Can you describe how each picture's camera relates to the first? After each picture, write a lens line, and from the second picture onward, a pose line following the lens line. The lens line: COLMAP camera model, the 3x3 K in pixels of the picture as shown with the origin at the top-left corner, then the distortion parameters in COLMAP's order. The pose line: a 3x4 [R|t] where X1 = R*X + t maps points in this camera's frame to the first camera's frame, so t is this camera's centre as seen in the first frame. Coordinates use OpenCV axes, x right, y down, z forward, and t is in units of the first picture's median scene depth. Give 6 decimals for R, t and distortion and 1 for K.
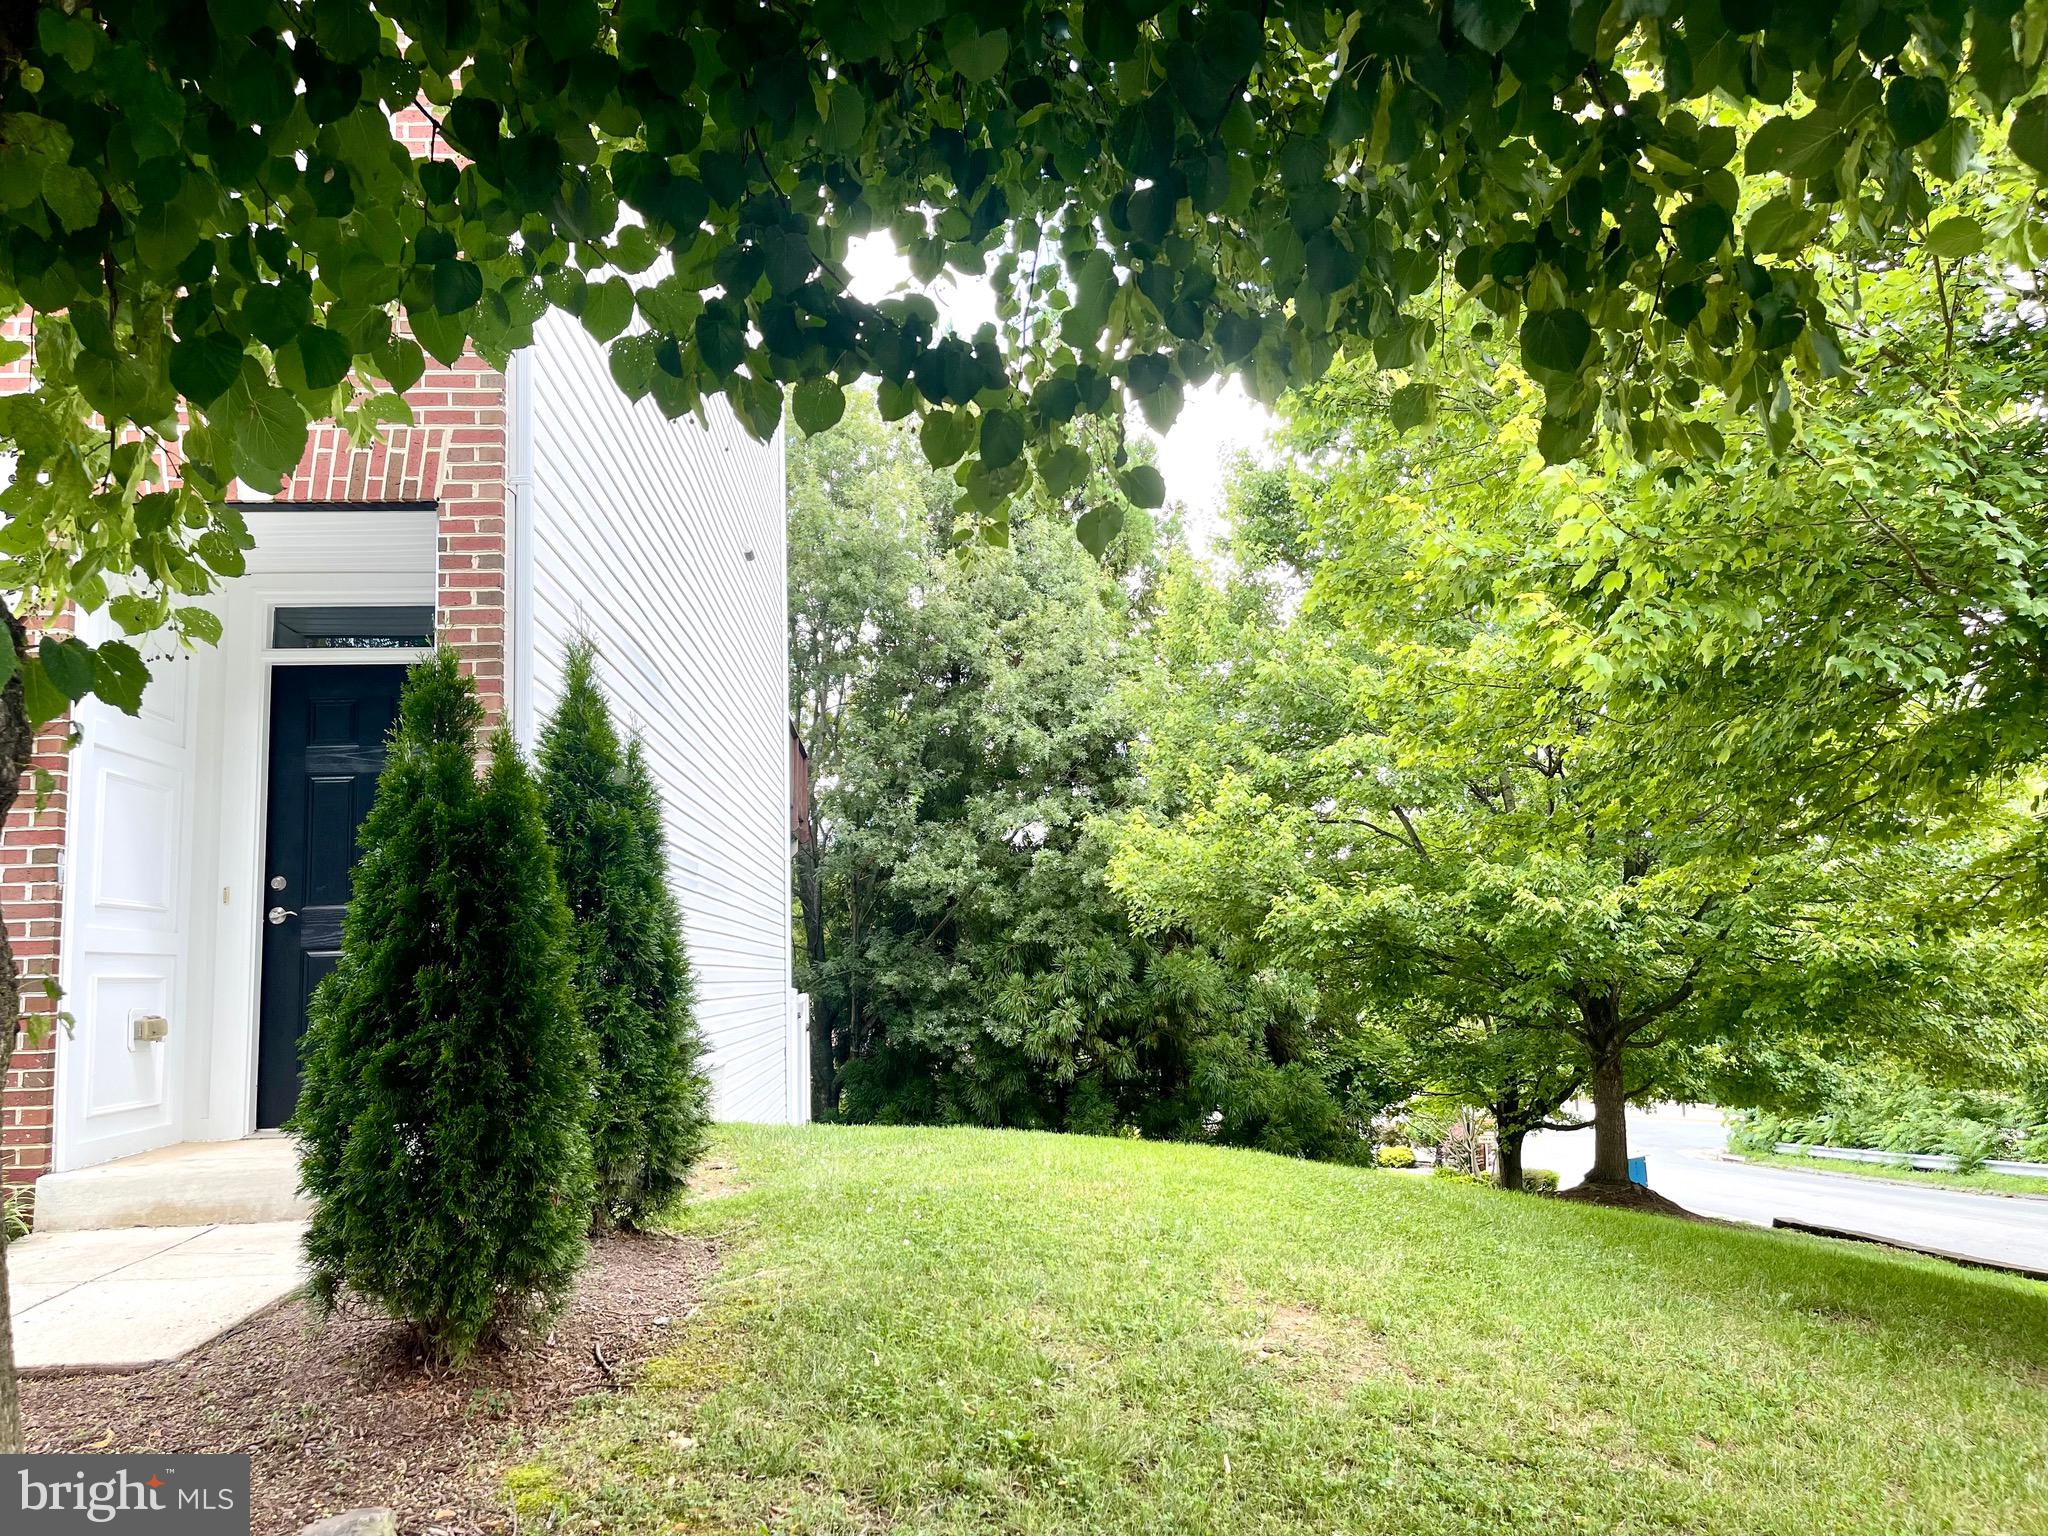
lens RADIAL K [[1546.3, 0, 1021.6], [0, 1546.3, 768.4], [0, 0, 1]] dist [0.046478, -0.056276]
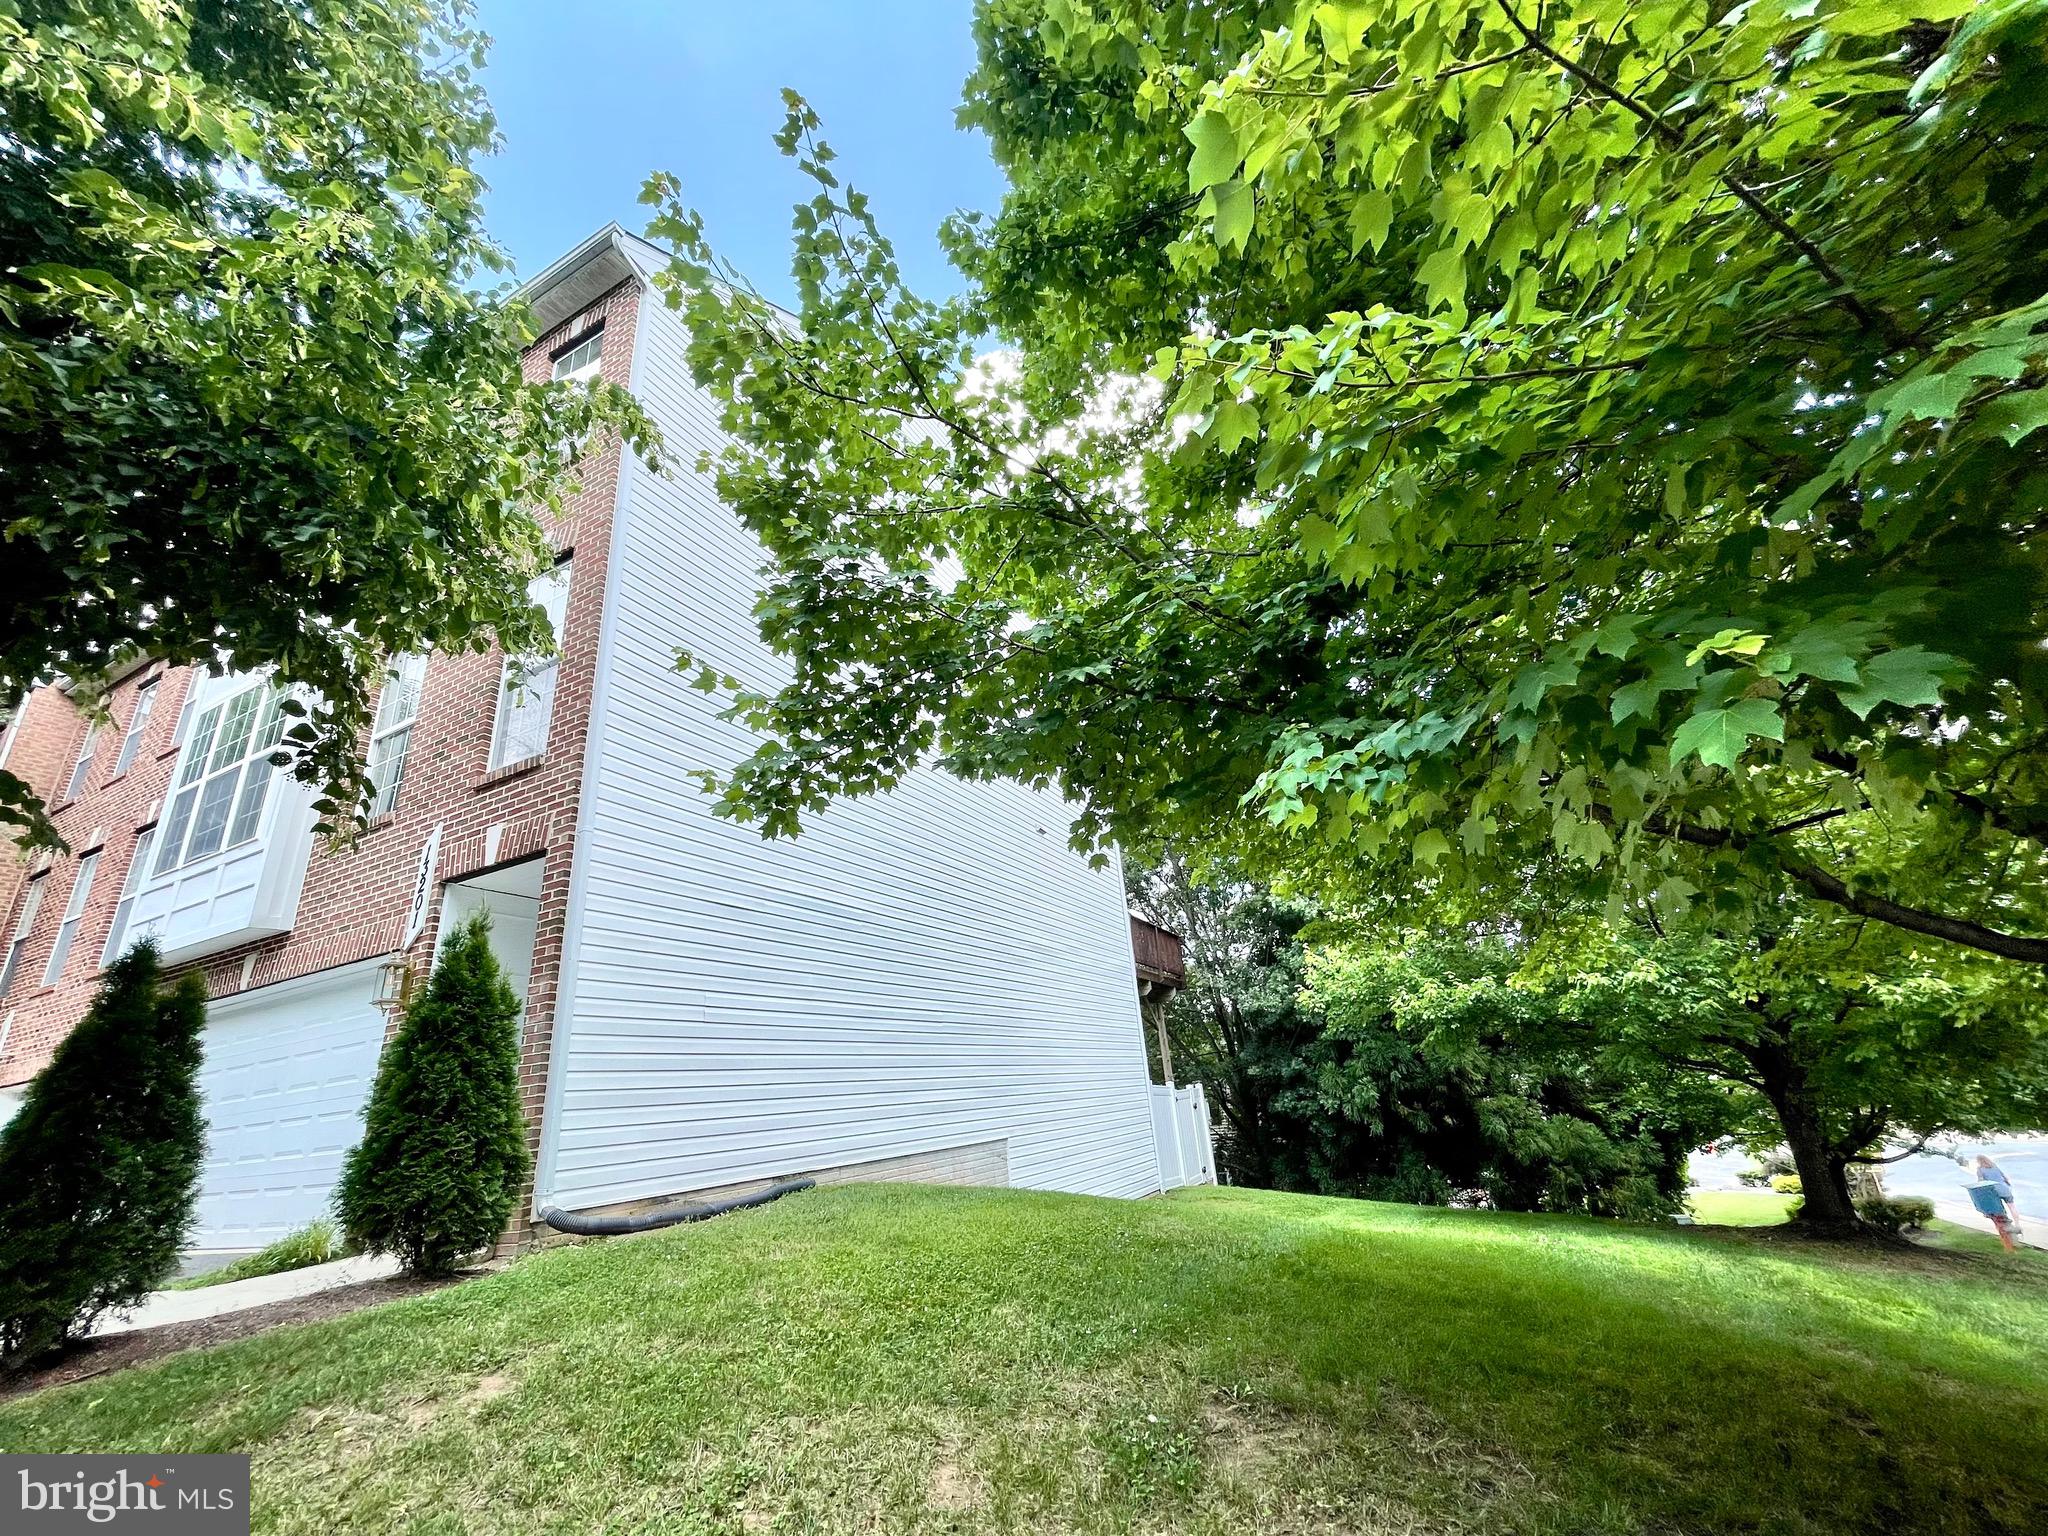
lens RADIAL K [[830.1, 0, 1022.9], [0, 830.1, 766.0], [0, 0, 1]] dist [-0.000446, -0.000424]
pose [[0.854945, -0.234762, -0.462554, 0.651320], [0.127739, 0.959547, -0.250902, 0.069820], [0.502745, 0.155422, 0.850348, 0.385763]]
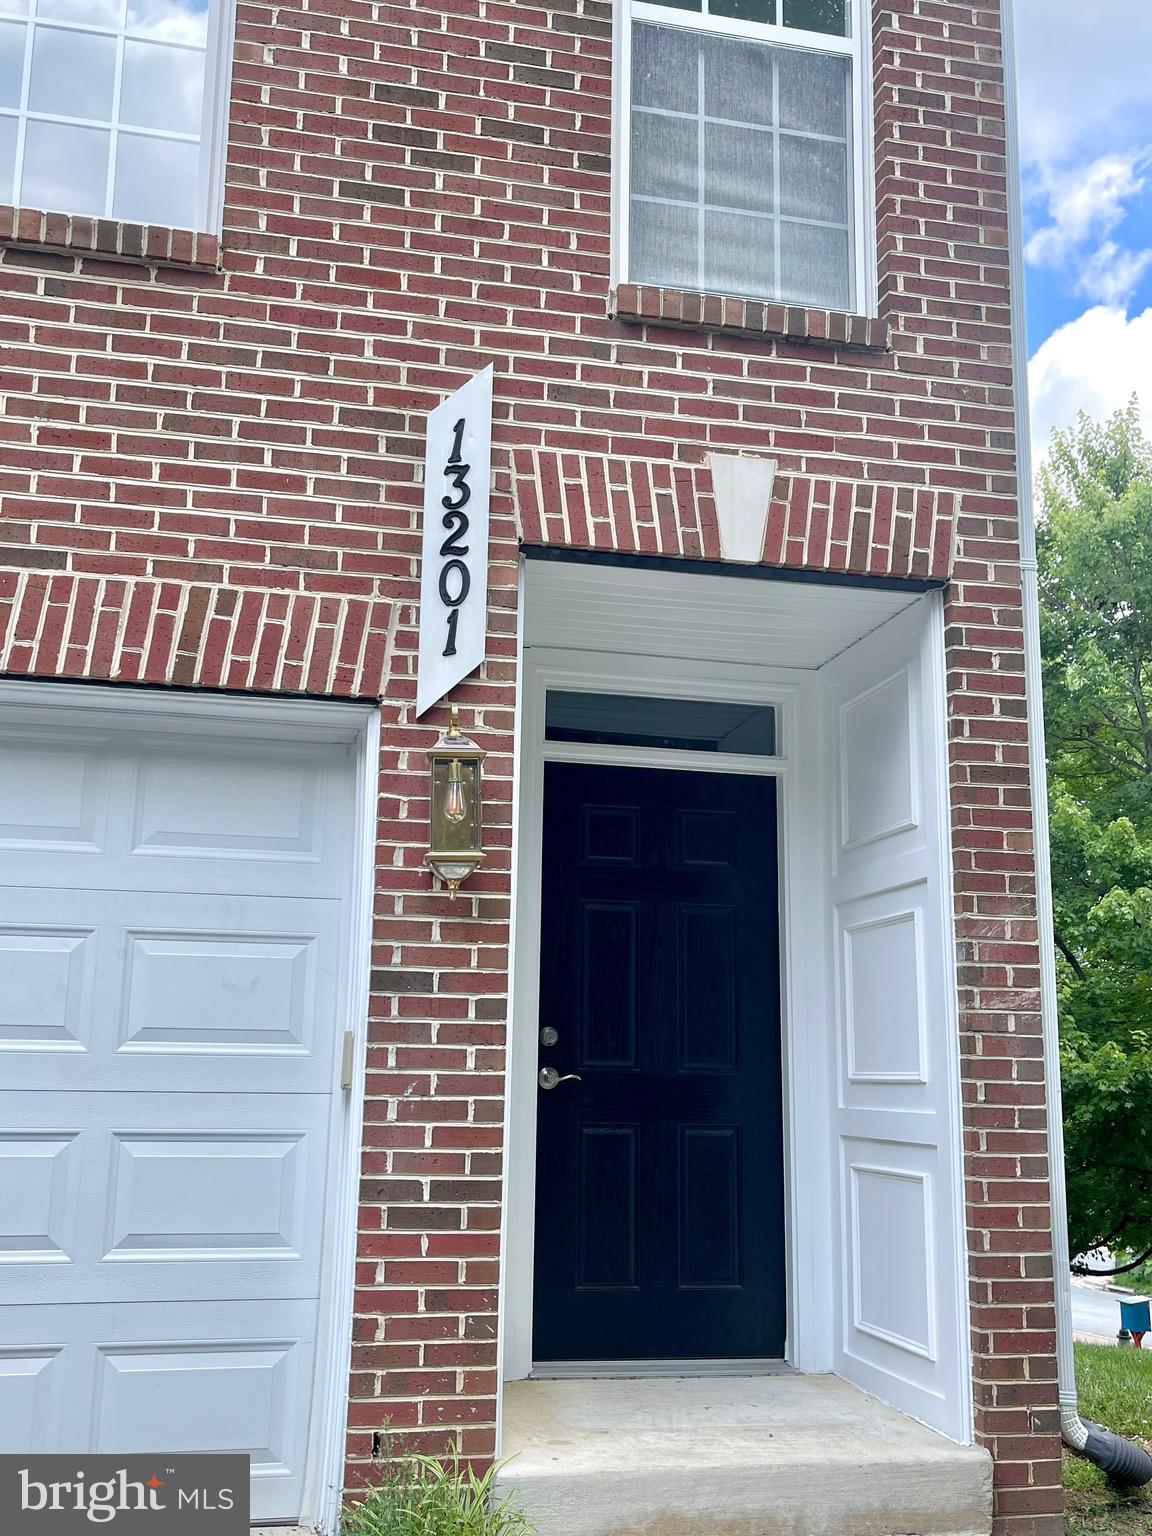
lens RADIAL K [[1464.0, 0, 573.2], [0, 1464.0, 767.9], [0, 0, 1]] dist [0.036746, 0.000000]
pose [[0.990063, 0.078408, 0.116736, -0.638918], [-0.069818, 0.994665, -0.075942, -0.006949], [-0.122067, 0.067037, 0.990255, 0.285855]]
